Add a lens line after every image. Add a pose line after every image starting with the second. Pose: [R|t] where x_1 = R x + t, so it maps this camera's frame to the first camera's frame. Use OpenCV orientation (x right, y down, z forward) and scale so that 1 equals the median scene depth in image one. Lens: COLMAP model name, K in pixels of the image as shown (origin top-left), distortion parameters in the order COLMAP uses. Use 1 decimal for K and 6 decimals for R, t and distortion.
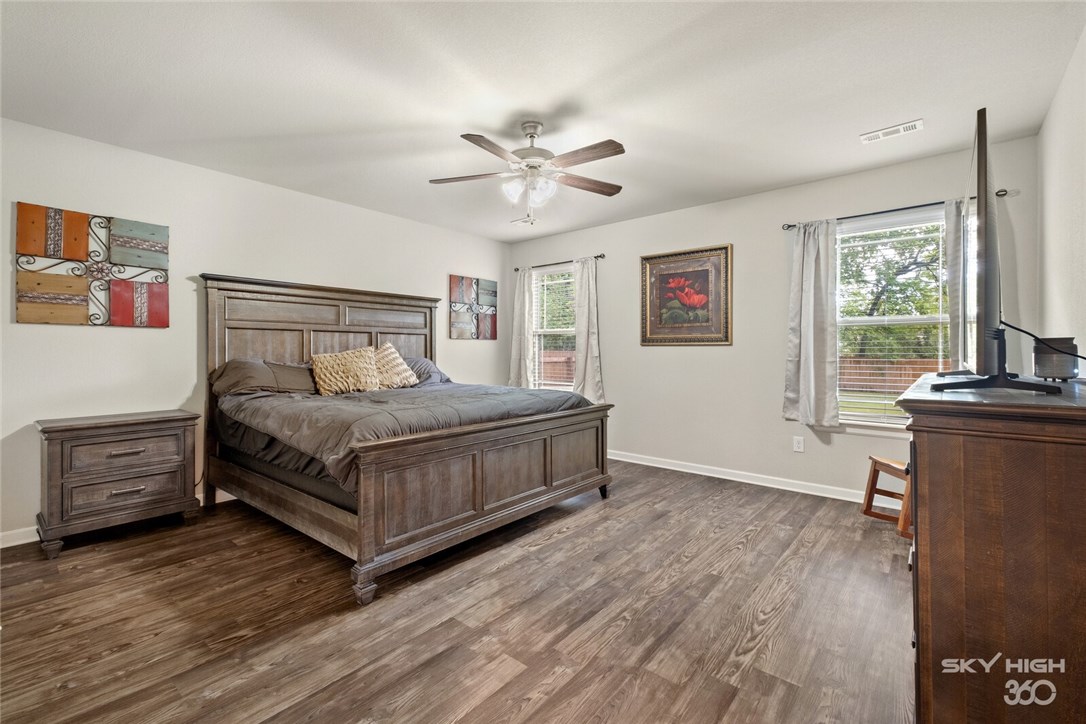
lens RADIAL K [[469.1, 0, 540.0], [0, 469.1, 355.0], [0, 0, 1]] dist [0.008332, -0.002637]
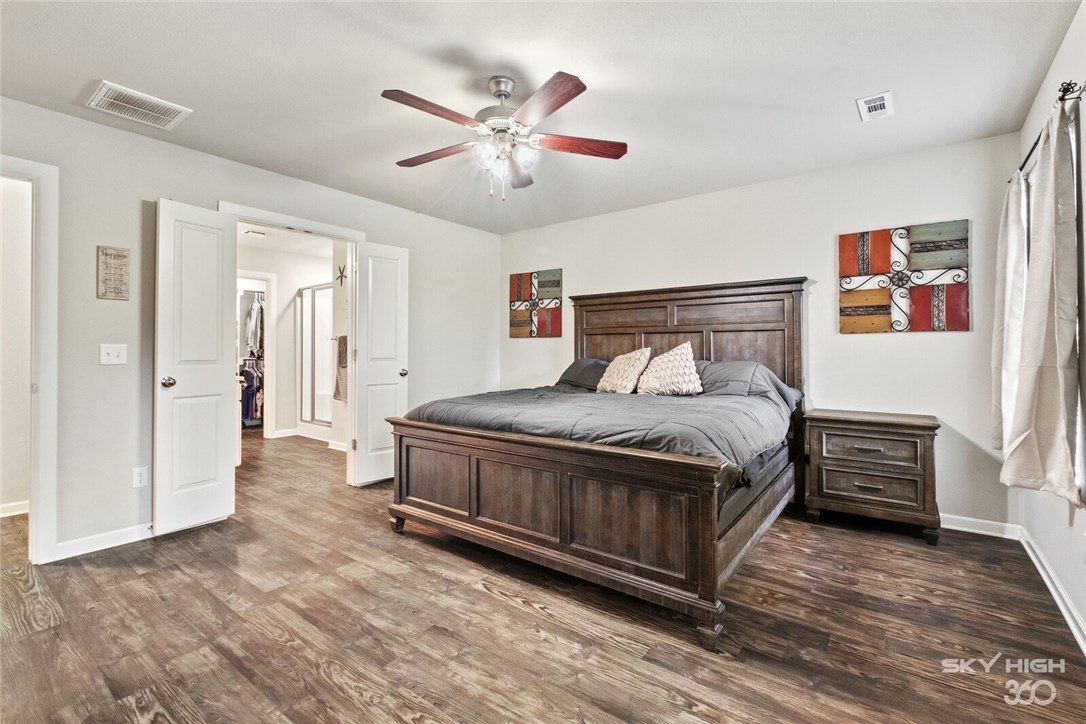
lens RADIAL K [[469.1, 0, 538.3], [0, 469.1, 340.0], [0, 0, 1]] dist [0.008332, -0.002637]
pose [[0.060471, -0.018566, -0.997997, 0.860922], [-0.001684, 0.999824, -0.018702, -0.023873], [0.998169, 0.002811, 0.060429, 1.056401]]
